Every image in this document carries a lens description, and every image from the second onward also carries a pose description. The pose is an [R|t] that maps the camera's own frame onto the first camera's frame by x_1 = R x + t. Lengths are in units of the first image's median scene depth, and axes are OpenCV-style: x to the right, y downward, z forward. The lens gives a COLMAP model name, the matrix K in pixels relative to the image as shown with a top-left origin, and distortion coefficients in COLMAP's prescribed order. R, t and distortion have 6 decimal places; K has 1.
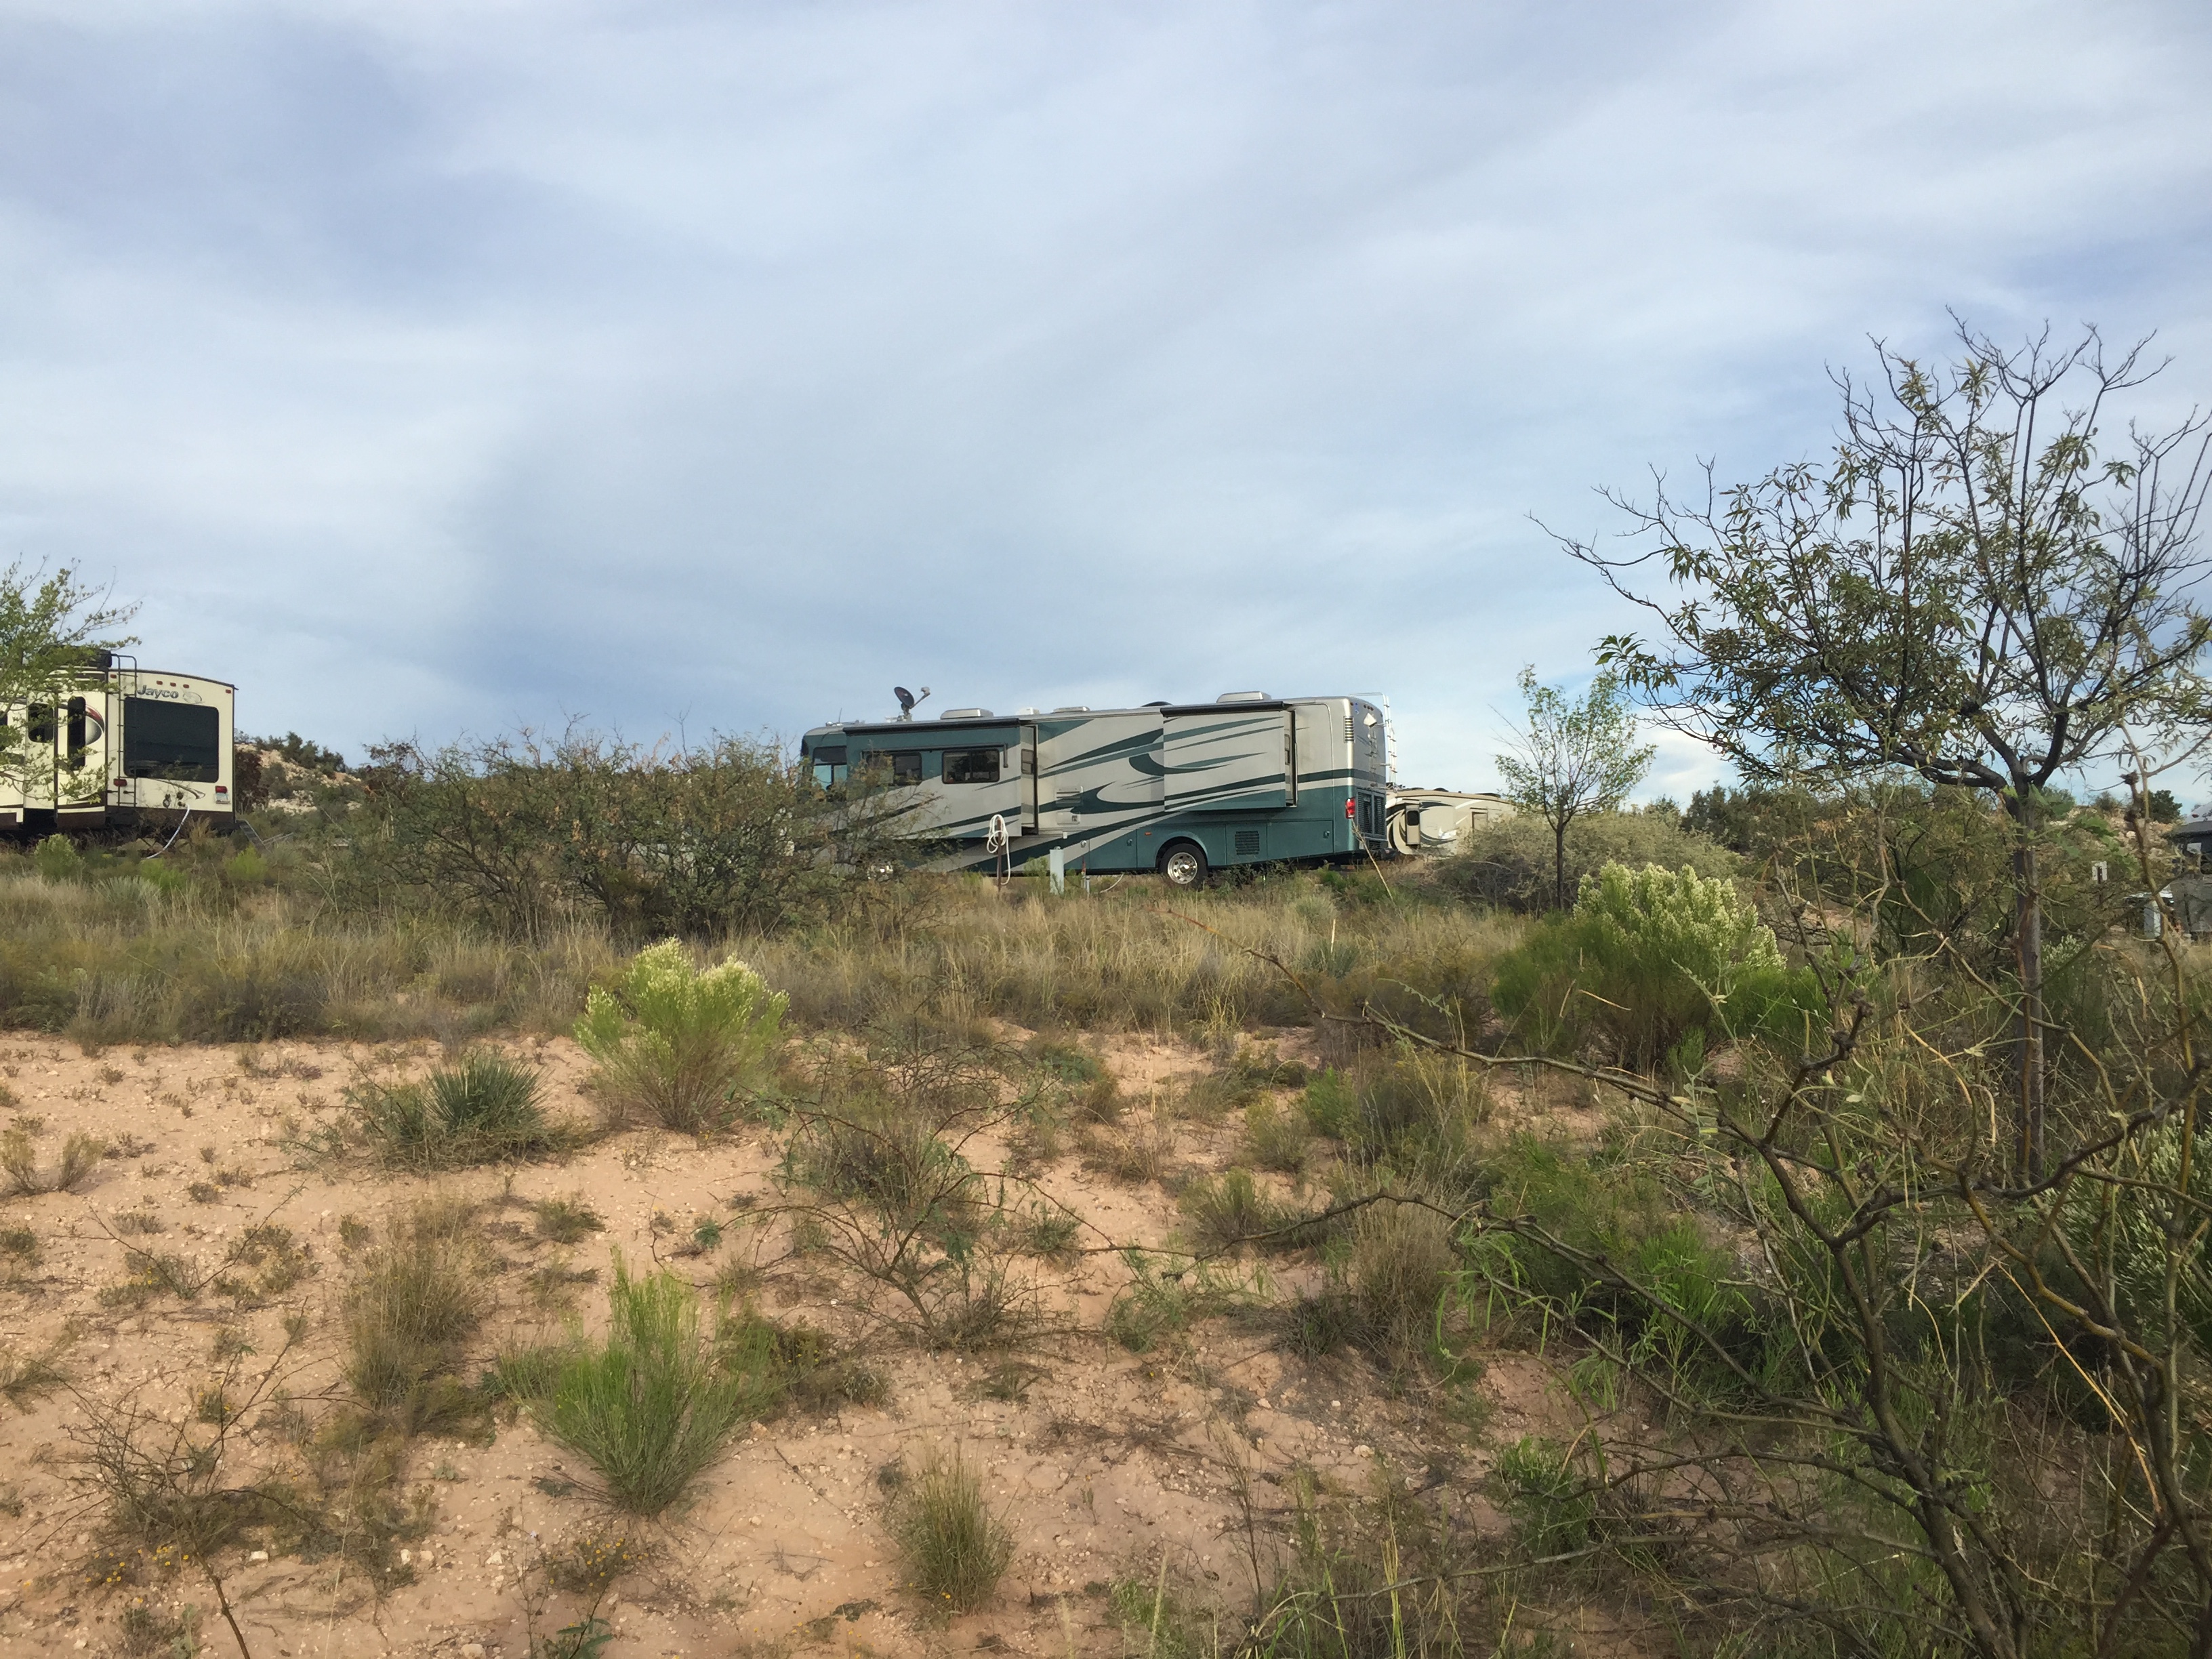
lens RADIAL K [[2015.8, 0, 1106.0], [0, 2015.8, 829.5], [0, 0, 1]] dist [0.067667, -0.000344]
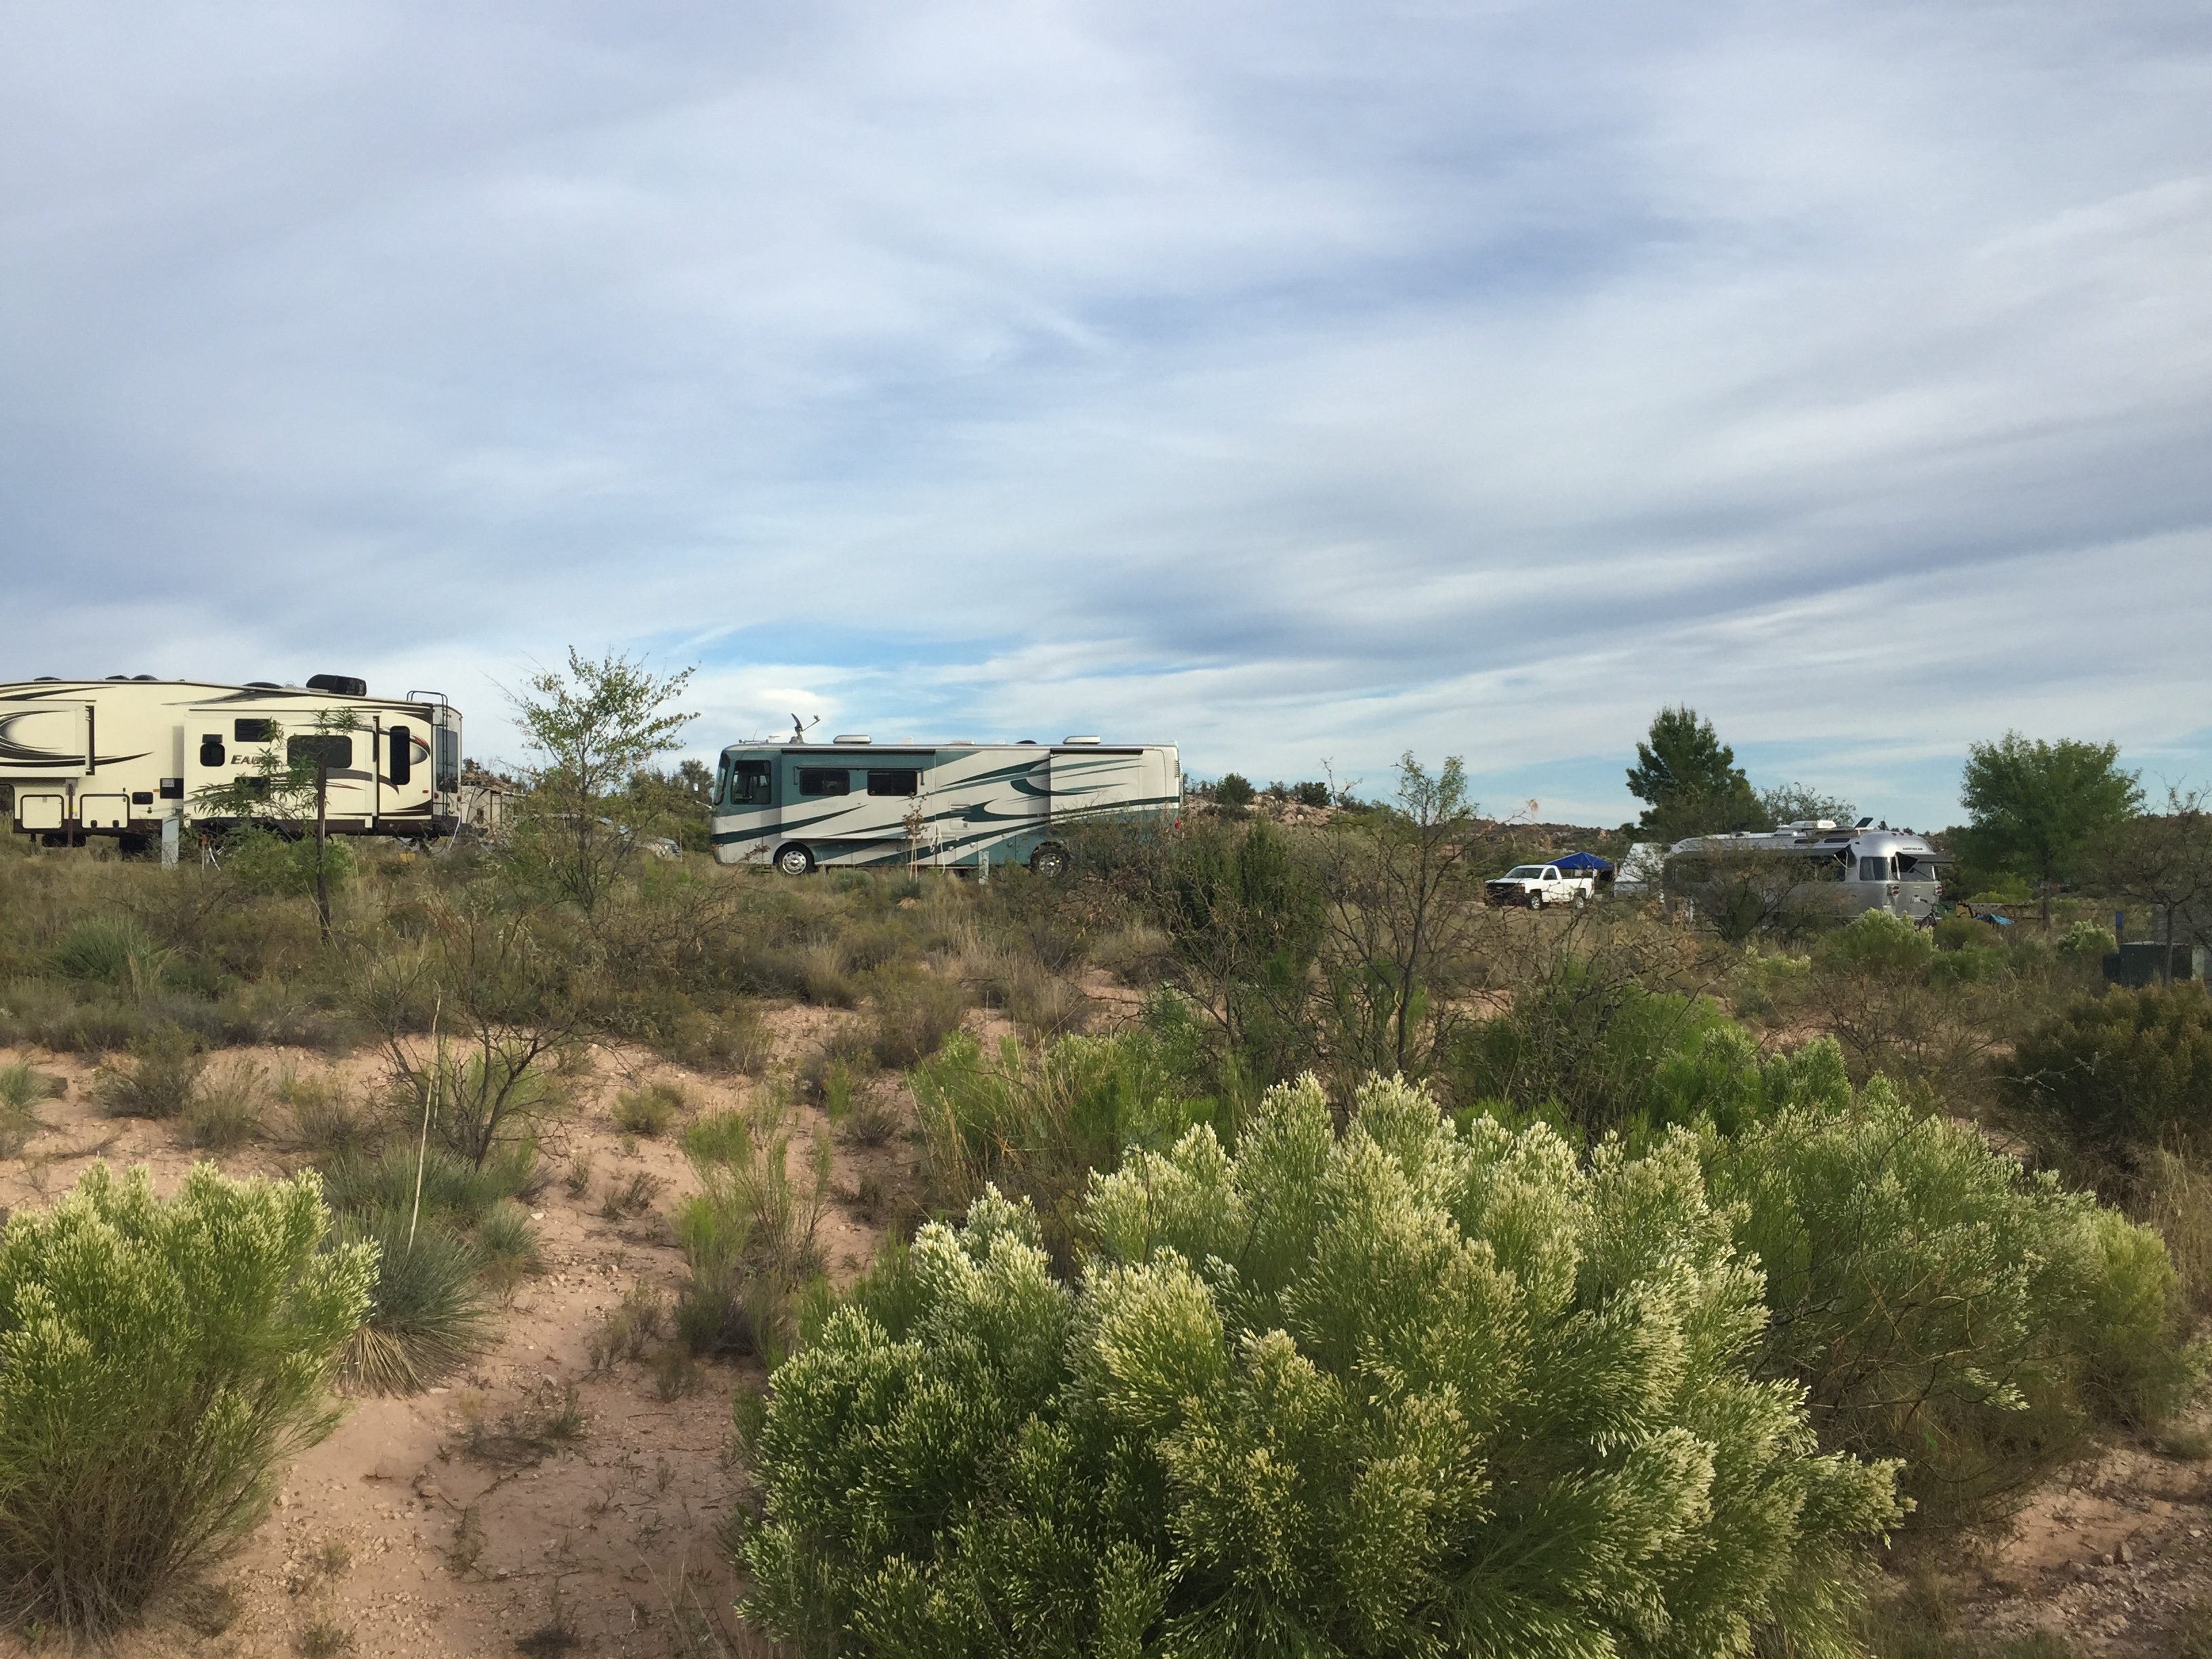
lens RADIAL K [[2015.8, 0, 1106.0], [0, 2015.8, 829.5], [0, 0, 1]] dist [0.067667, -0.000344]
pose [[0.892231, 0.019932, 0.451140, -0.540060], [-0.032179, 0.999292, 0.019490, -0.031901], [-0.450432, -0.031907, 0.892241, -0.224243]]
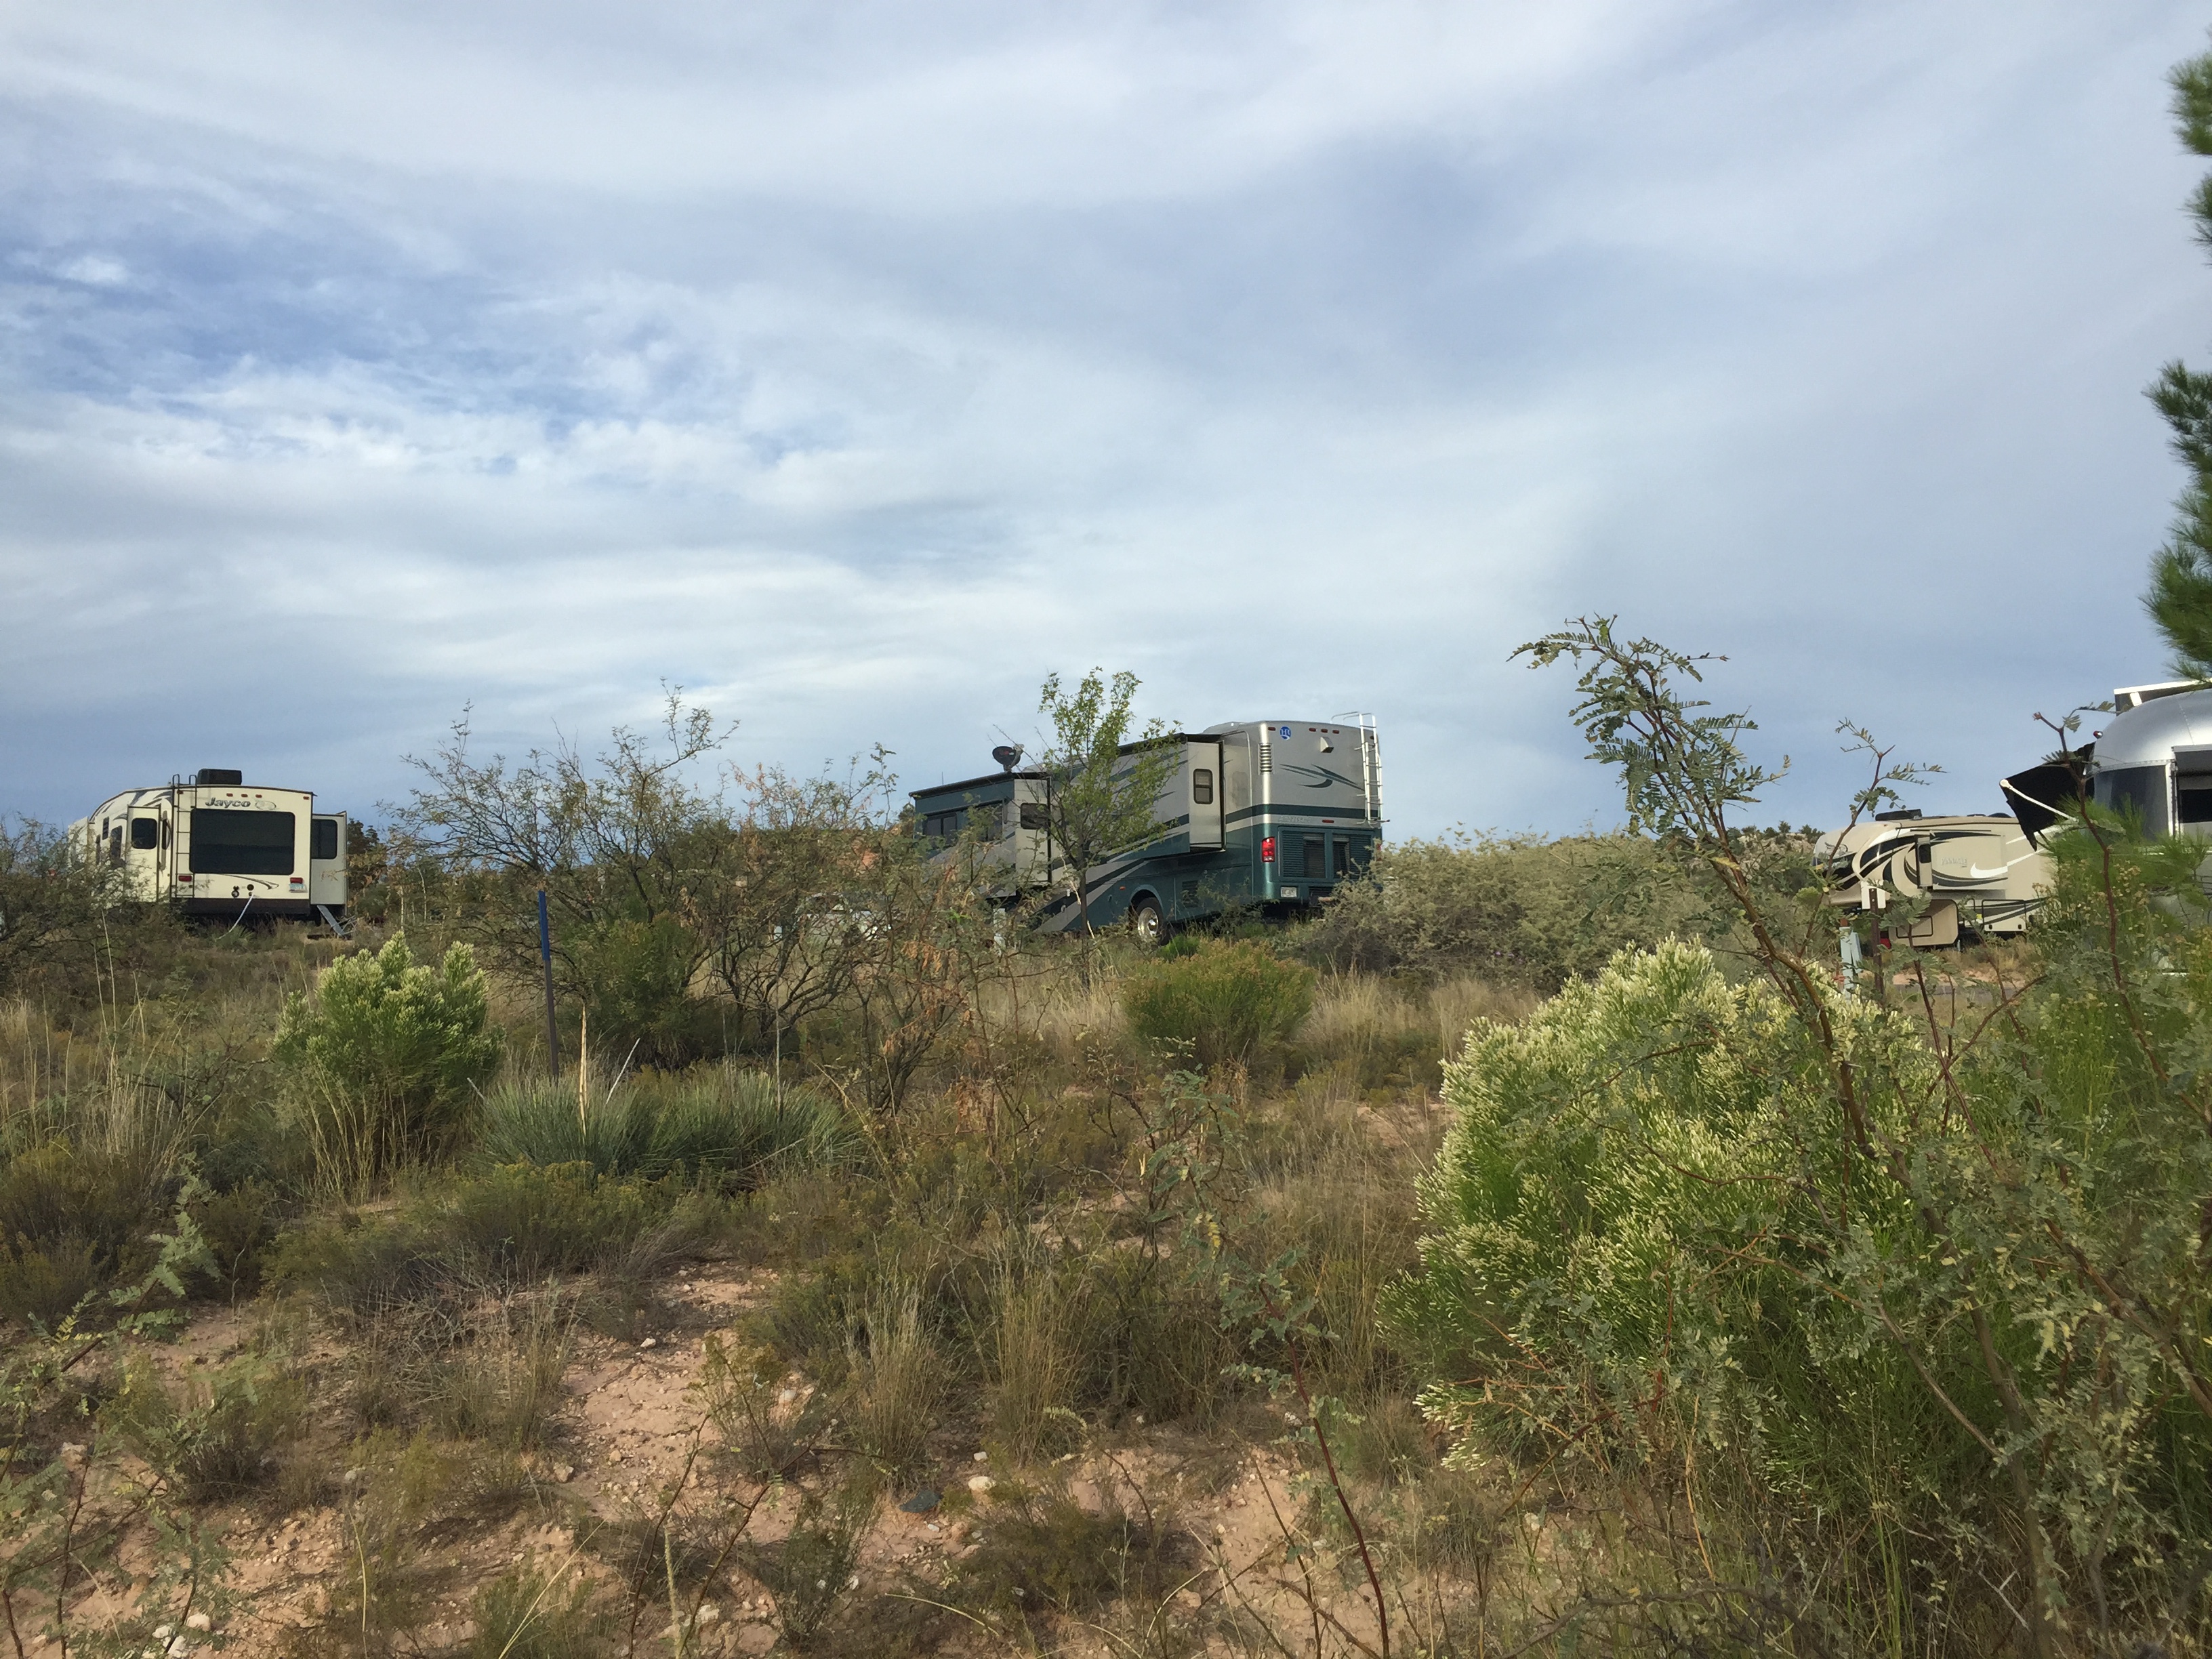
lens RADIAL K [[2015.8, 0, 1106.0], [0, 2015.8, 829.5], [0, 0, 1]] dist [0.067667, -0.000344]
pose [[0.824465, -0.053395, -0.563388, 0.533229], [0.032824, 0.998375, -0.046586, 0.018342], [0.564960, 0.019915, 0.824878, 0.243369]]
